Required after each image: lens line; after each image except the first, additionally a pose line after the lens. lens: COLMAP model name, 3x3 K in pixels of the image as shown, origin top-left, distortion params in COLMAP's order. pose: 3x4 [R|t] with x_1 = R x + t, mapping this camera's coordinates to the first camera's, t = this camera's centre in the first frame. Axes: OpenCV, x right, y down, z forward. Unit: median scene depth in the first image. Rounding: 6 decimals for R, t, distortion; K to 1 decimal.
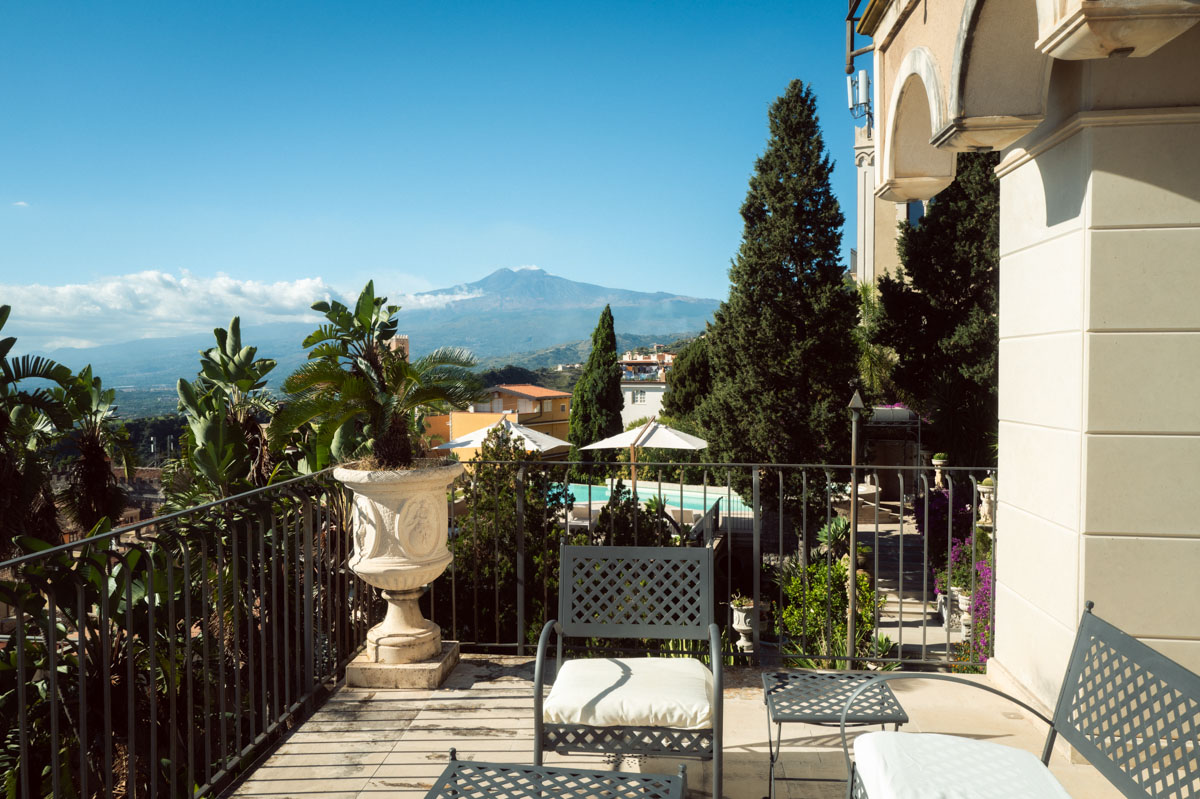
lens RADIAL K [[903.6, 0, 600.0], [0, 903.6, 399.5], [0, 0, 1]] dist [0.005829, 0.009350]
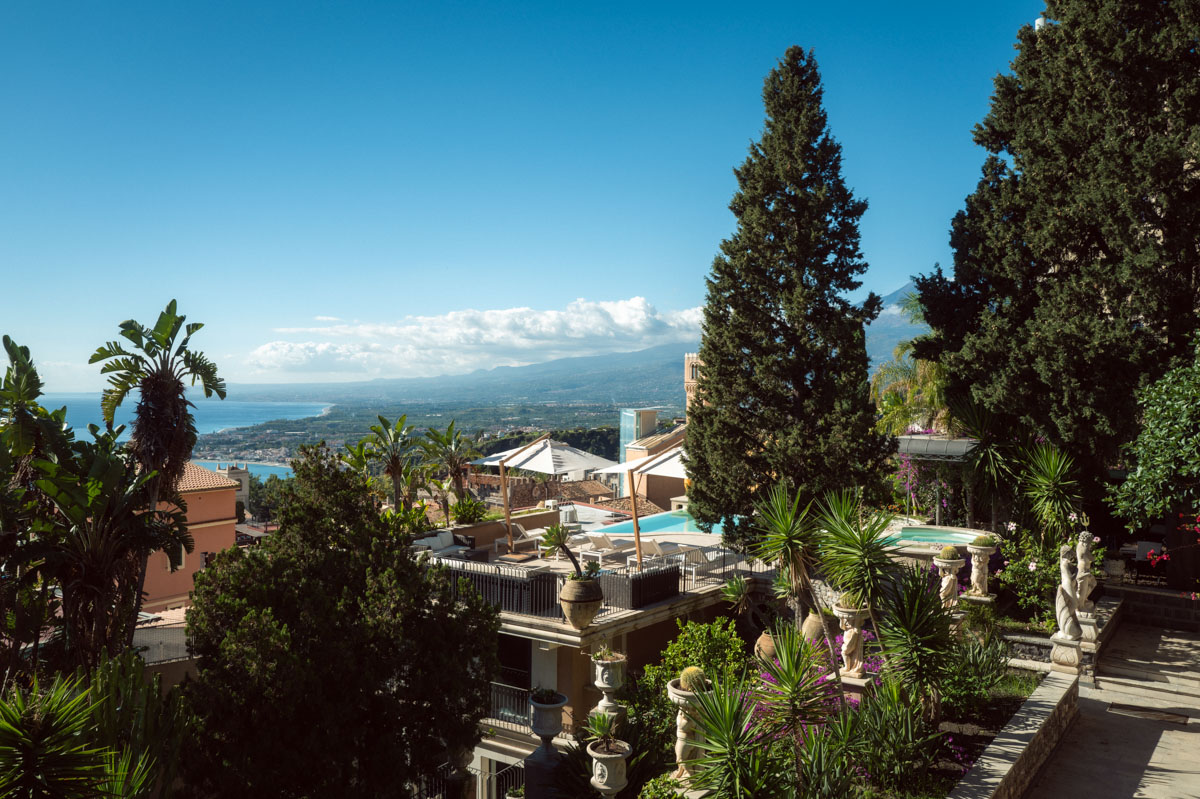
lens RADIAL K [[903.6, 0, 600.0], [0, 903.6, 399.5], [0, 0, 1]] dist [0.005829, 0.009350]
pose [[0.910881, 0.012923, -0.412466, 0.433853], [-0.021601, 0.999632, -0.016383, -0.006570], [0.412103, 0.023833, 0.910826, 0.173656]]
